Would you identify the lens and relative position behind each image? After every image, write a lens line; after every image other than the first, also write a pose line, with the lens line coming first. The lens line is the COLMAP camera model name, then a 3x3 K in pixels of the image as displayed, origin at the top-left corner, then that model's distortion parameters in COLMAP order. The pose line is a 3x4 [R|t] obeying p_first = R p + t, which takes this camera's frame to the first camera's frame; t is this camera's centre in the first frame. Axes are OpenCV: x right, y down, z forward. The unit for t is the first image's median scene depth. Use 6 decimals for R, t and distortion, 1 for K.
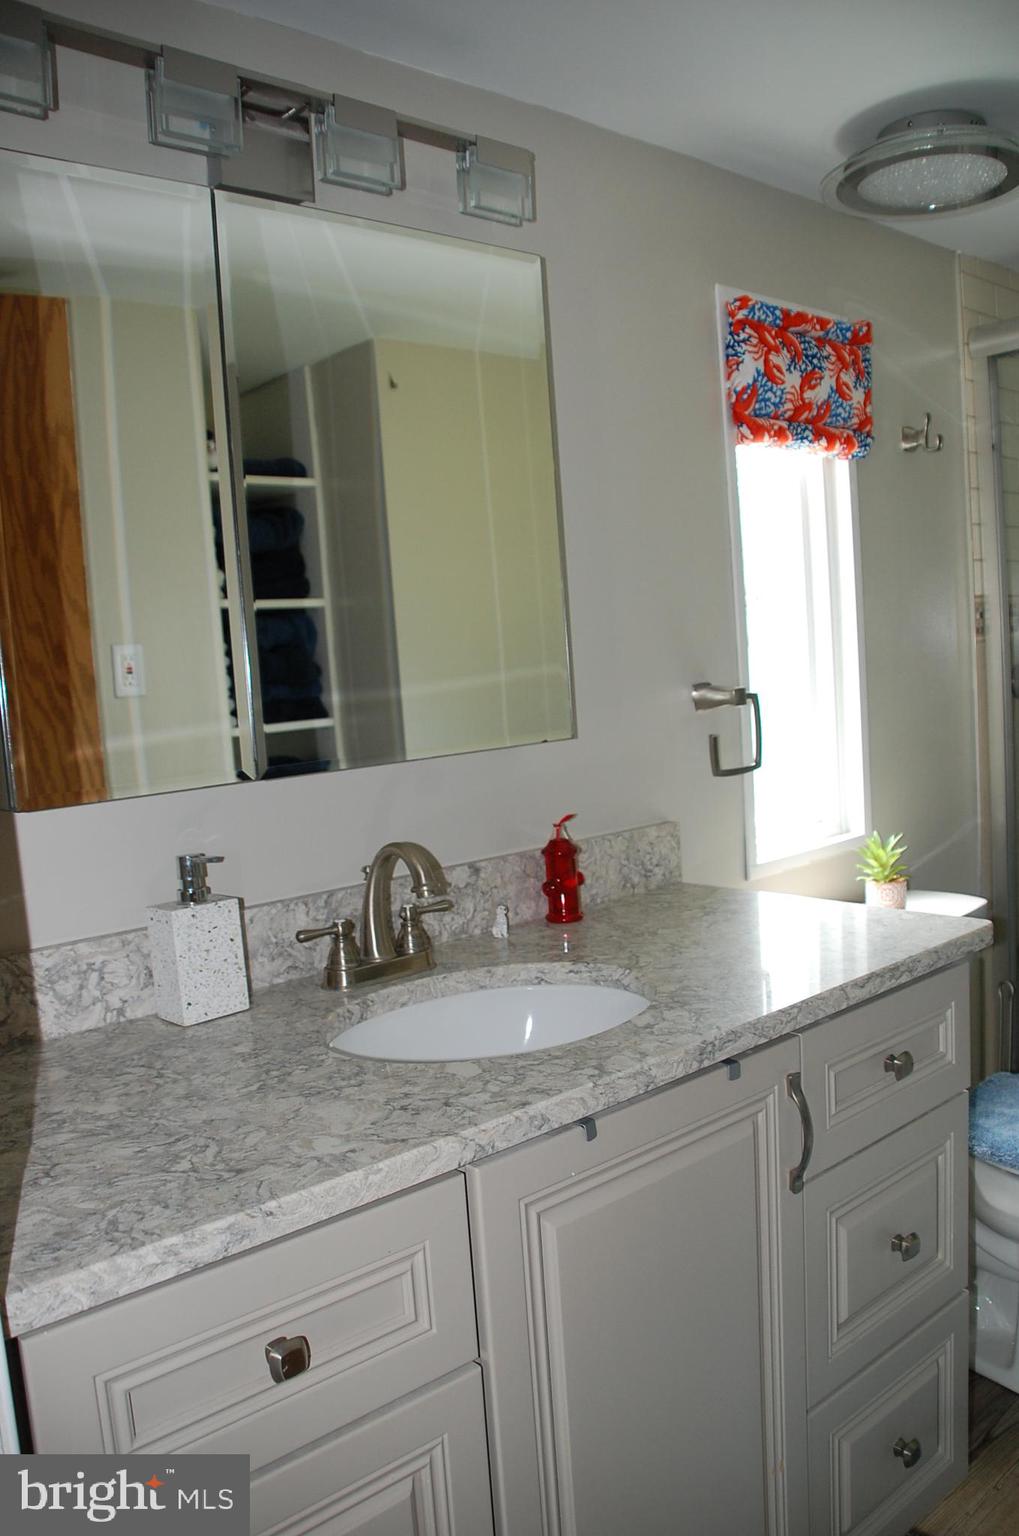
lens RADIAL K [[1179.5, 0, 509.5], [0, 1179.5, 768.0], [0, 0, 1]] dist [-0.139897, 0.001593]
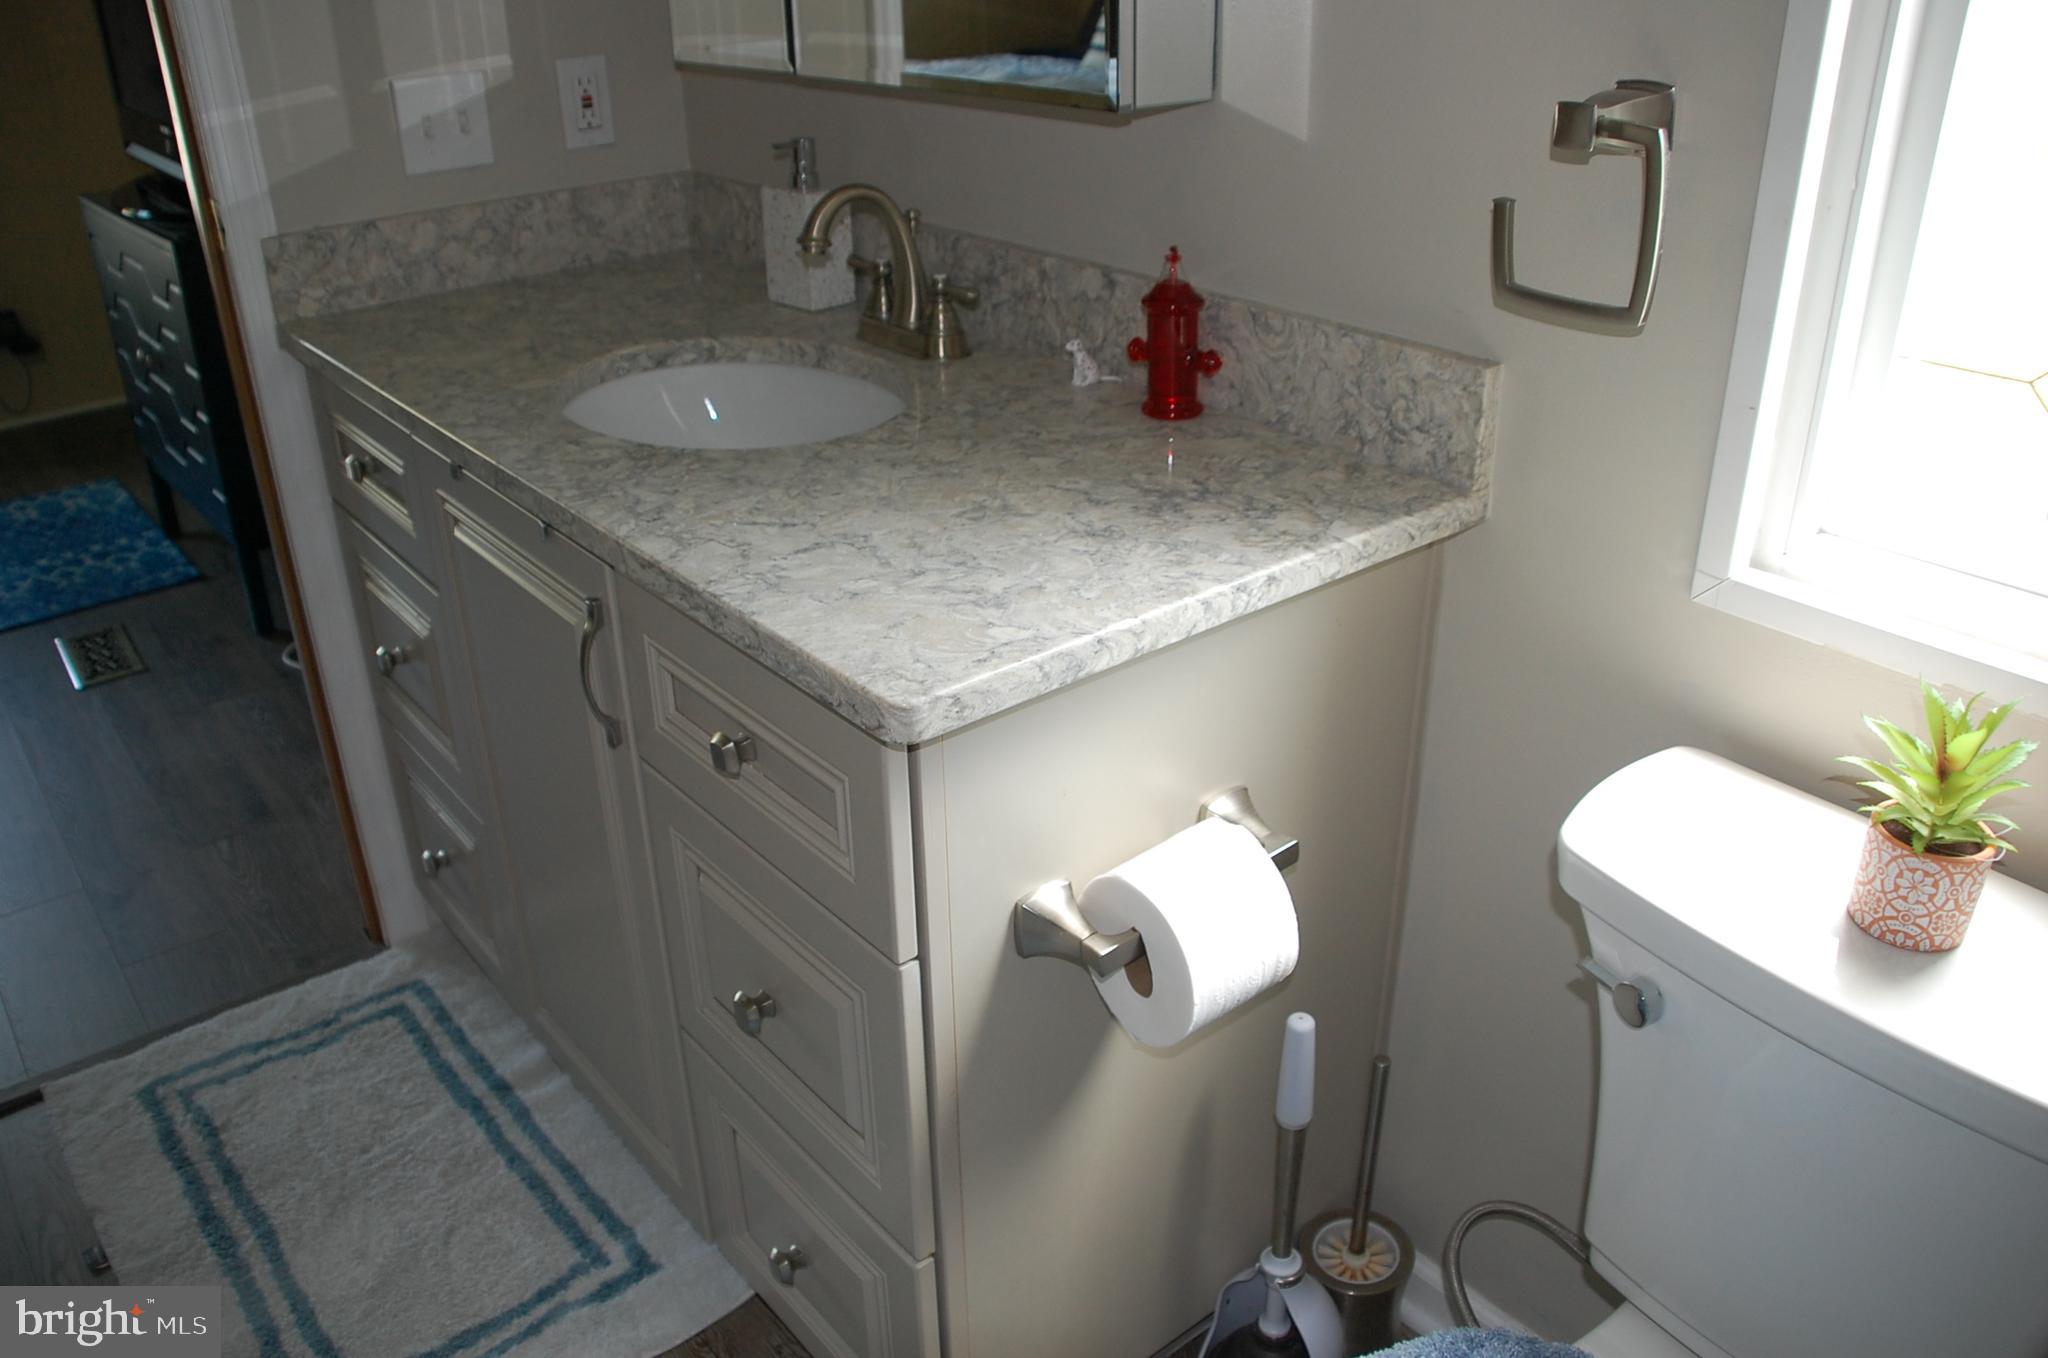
lens RADIAL K [[1572.7, 0, 1024.0], [0, 1572.7, 679.0], [0, 0, 1]] dist [-0.139897, 0.001593]
pose [[0.007465, 0.517531, -0.855632, 0.845982], [-0.081633, 0.853115, 0.515296, -0.173776], [0.996635, 0.066001, 0.048616, 0.919267]]
